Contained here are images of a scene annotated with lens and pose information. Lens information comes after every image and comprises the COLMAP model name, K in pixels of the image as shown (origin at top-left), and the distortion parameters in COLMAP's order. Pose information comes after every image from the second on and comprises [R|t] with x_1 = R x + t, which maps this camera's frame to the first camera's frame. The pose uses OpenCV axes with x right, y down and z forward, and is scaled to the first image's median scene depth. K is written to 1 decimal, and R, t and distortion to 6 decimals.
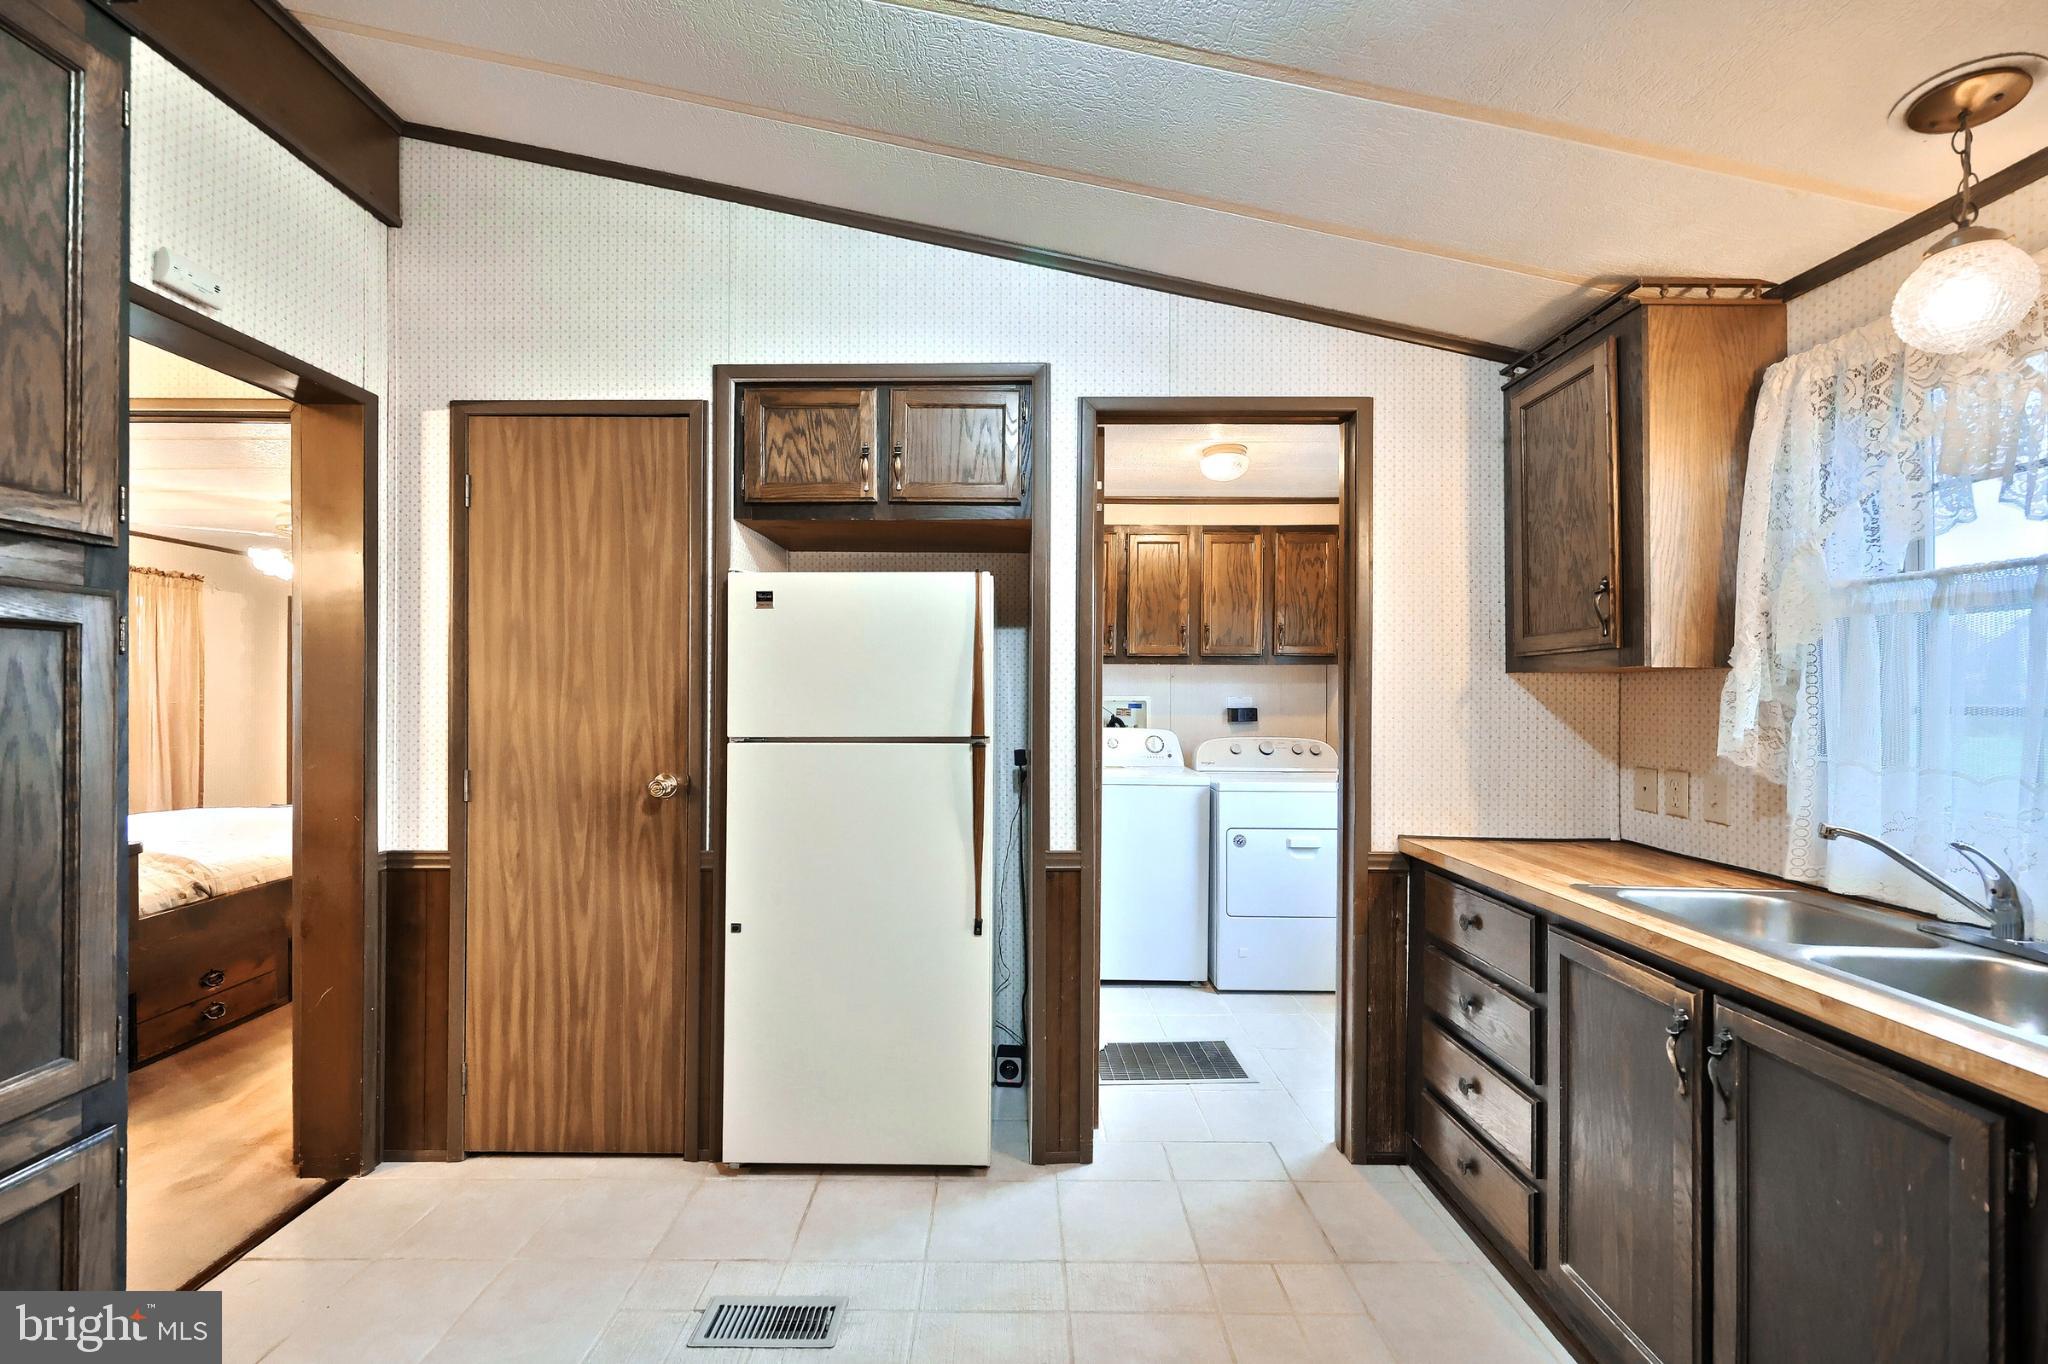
lens RADIAL K [[860.1, 0, 1010.8], [0, 860.1, 691.4], [0, 0, 1]] dist [0.000357, -0.000175]
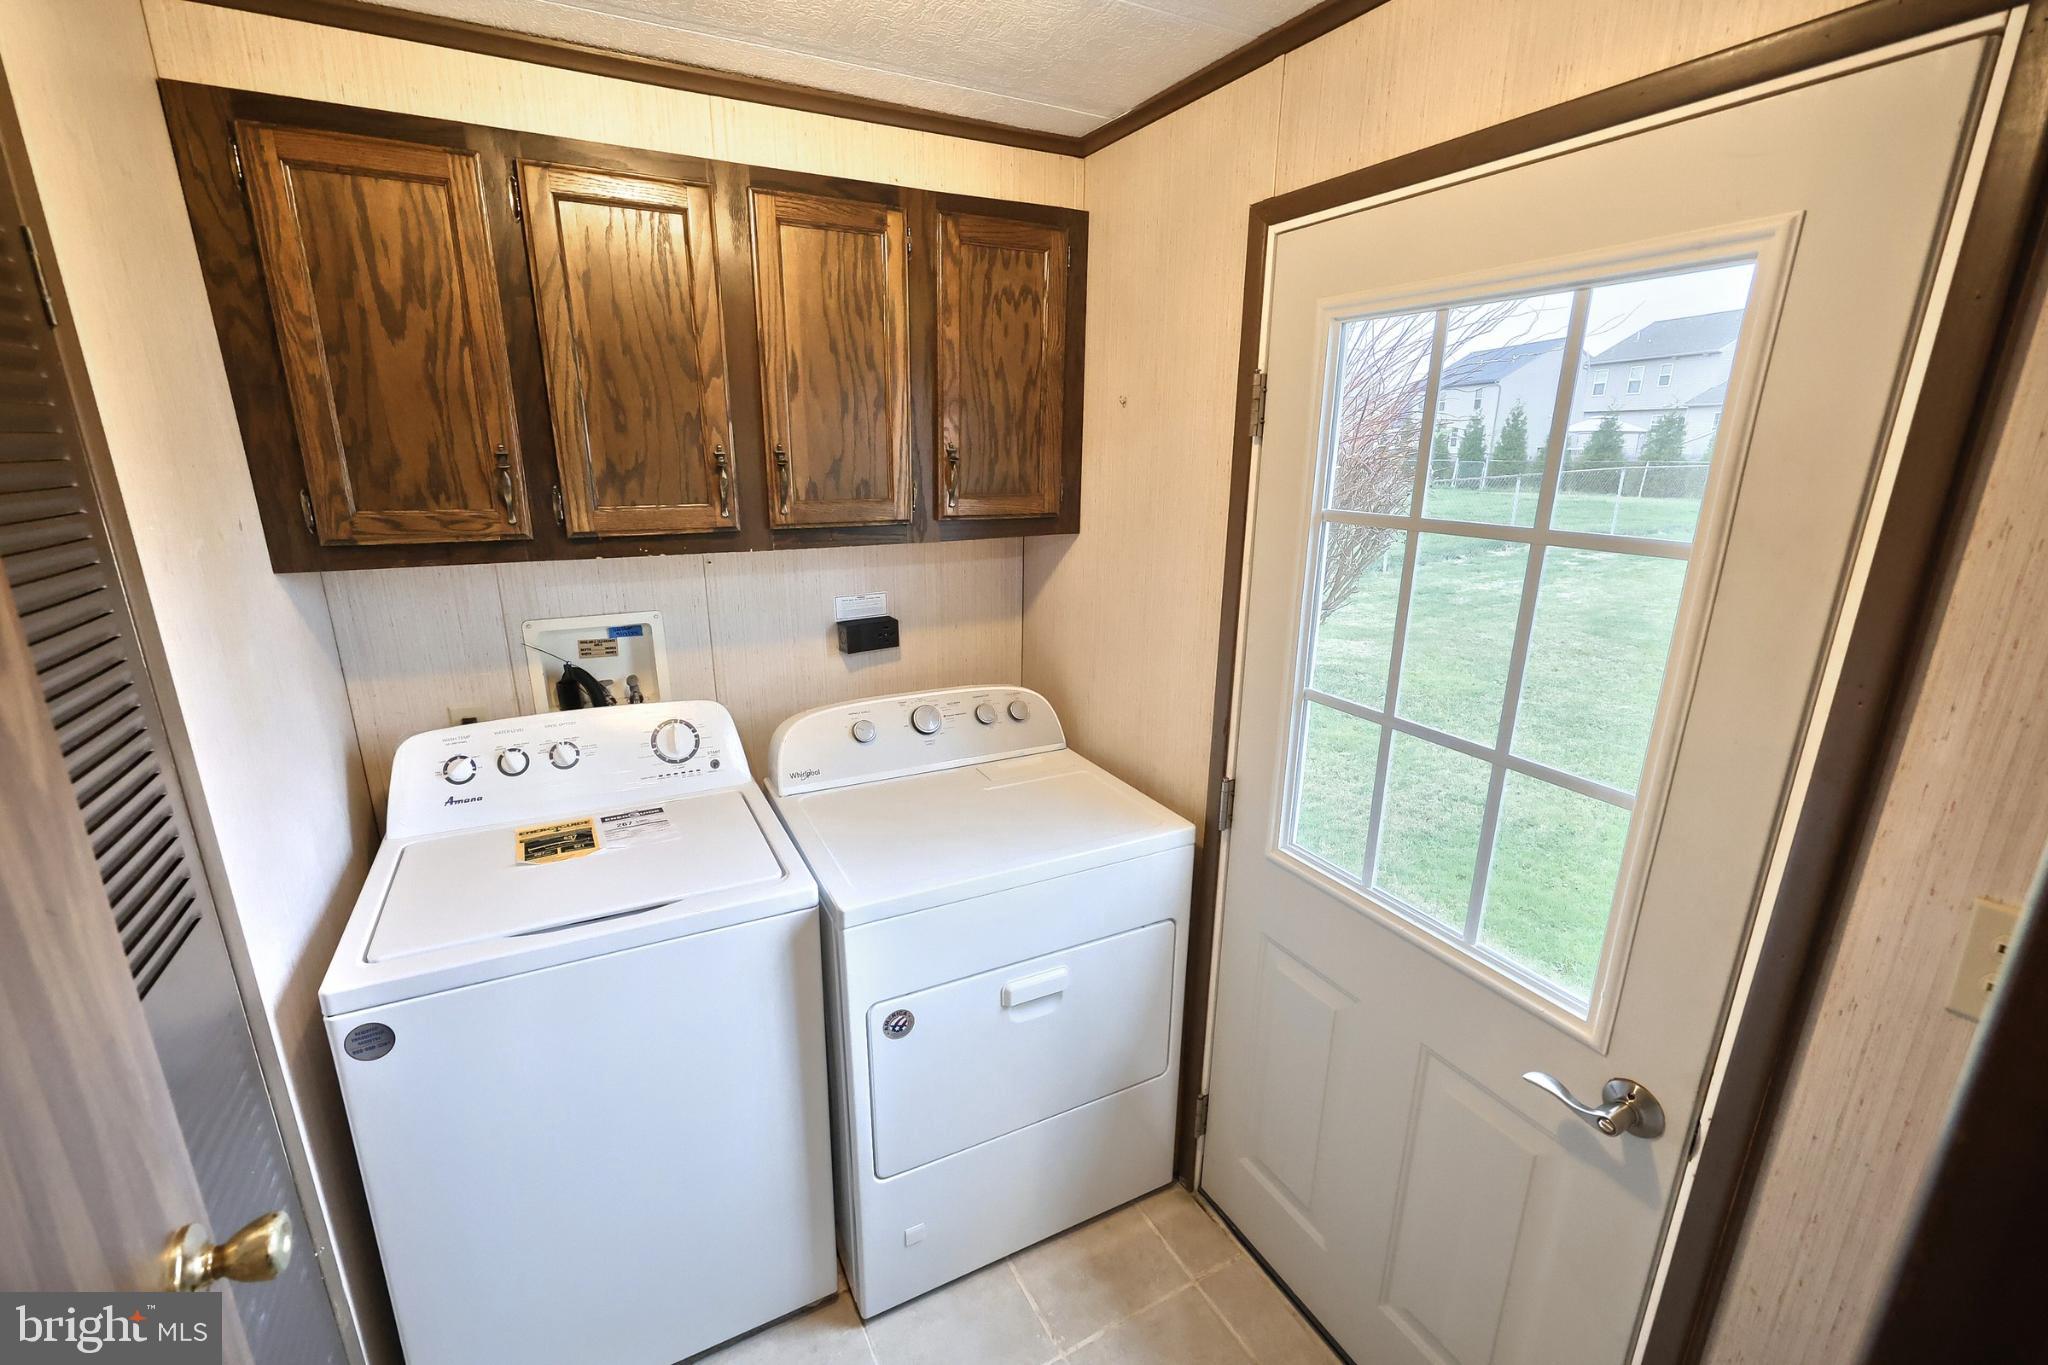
lens RADIAL K [[860.1, 0, 1010.8], [0, 860.1, 691.9], [0, 0, 1]] dist [0.000357, -0.000175]
pose [[0.891234, -0.124157, 0.436218, 0.135267], [-0.003547, 0.959863, 0.280446, -0.081683], [-0.453529, -0.251491, 0.855023, 0.582443]]
